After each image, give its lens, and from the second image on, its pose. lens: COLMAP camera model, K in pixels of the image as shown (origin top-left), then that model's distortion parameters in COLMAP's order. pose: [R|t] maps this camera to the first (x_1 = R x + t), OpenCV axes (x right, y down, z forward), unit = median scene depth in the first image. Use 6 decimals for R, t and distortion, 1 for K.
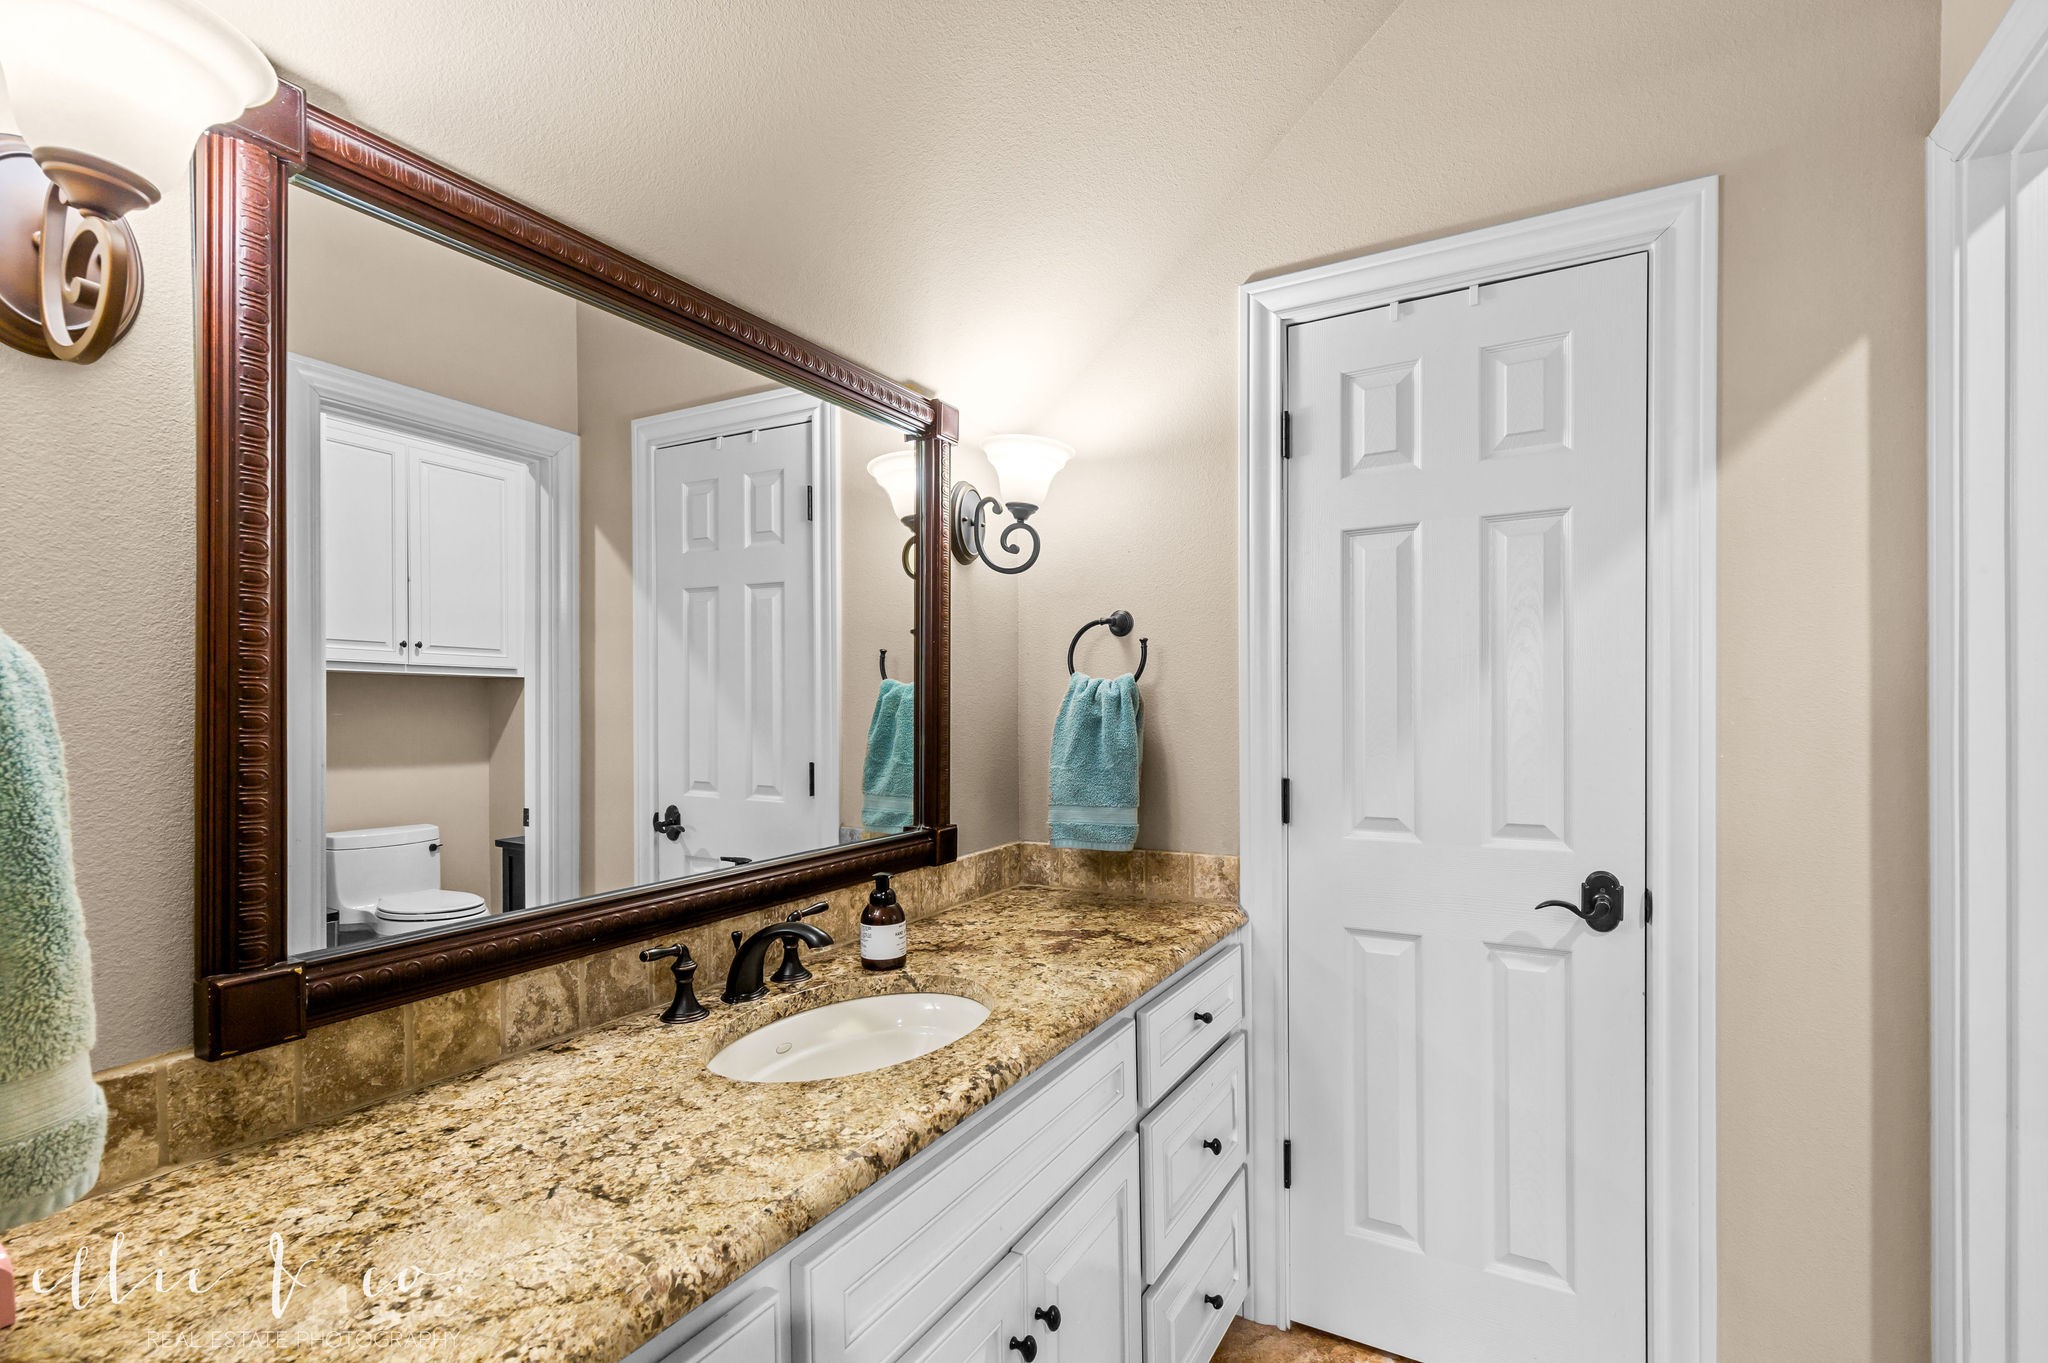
lens RADIAL K [[945.1, 0, 1013.8], [0, 945.1, 701.3], [0, 0, 1]] dist [0.015373, -0.000916]
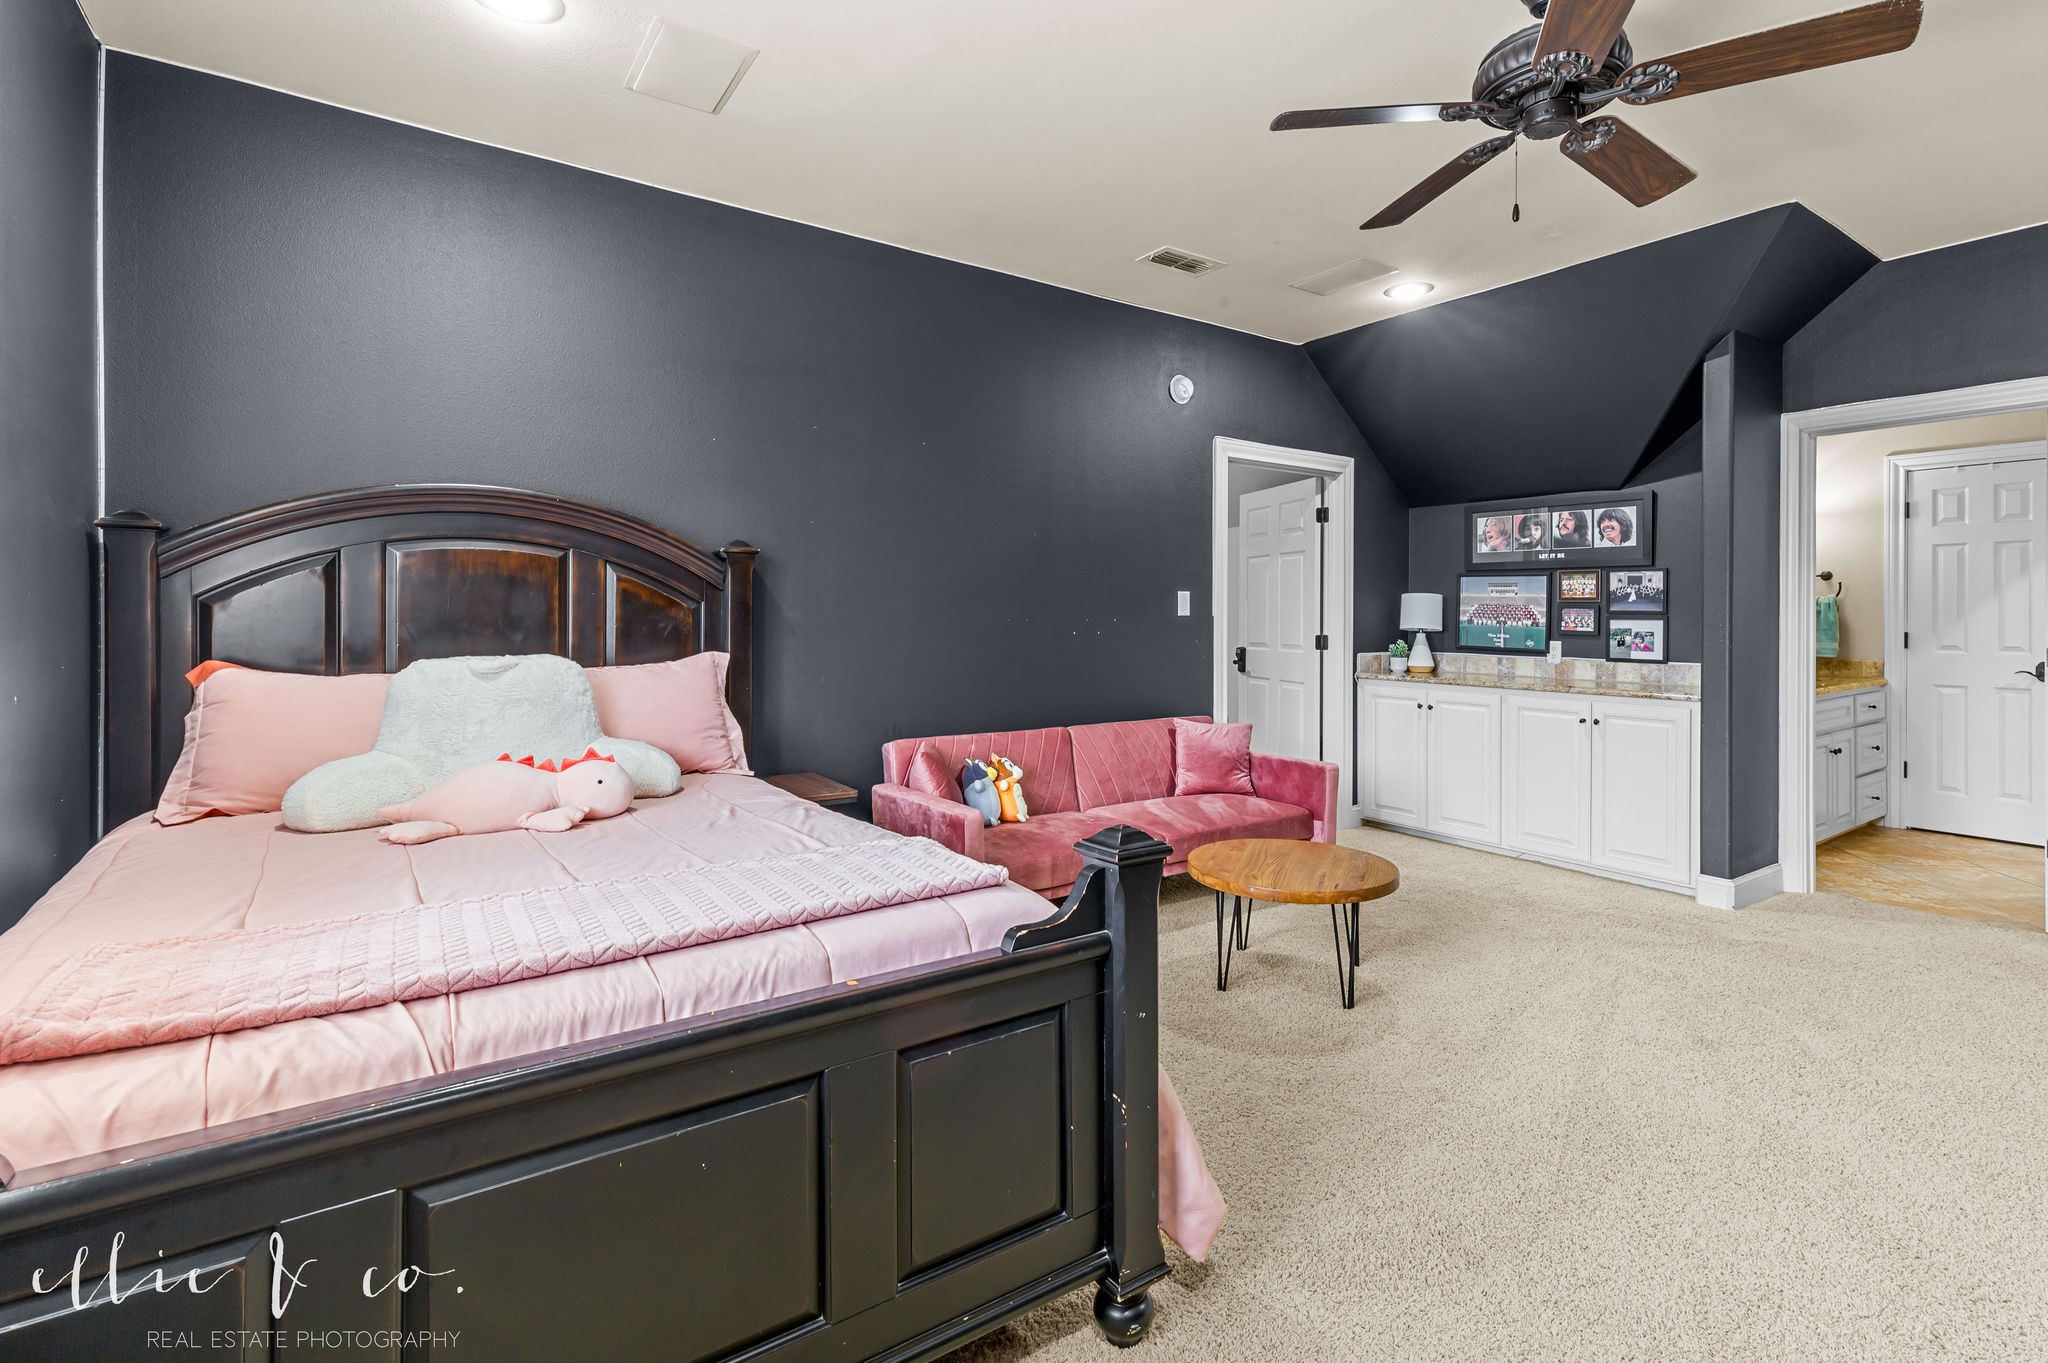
lens RADIAL K [[945.1, 0, 1062.0], [0, 945.1, 612.5], [0, 0, 1]] dist [0.015373, -0.000916]
pose [[0.909111, 0.005064, -0.416523, -0.819784], [-0.004113, 0.999986, 0.003180, 0.024204], [0.416534, -0.001177, 0.909119, -2.659634]]
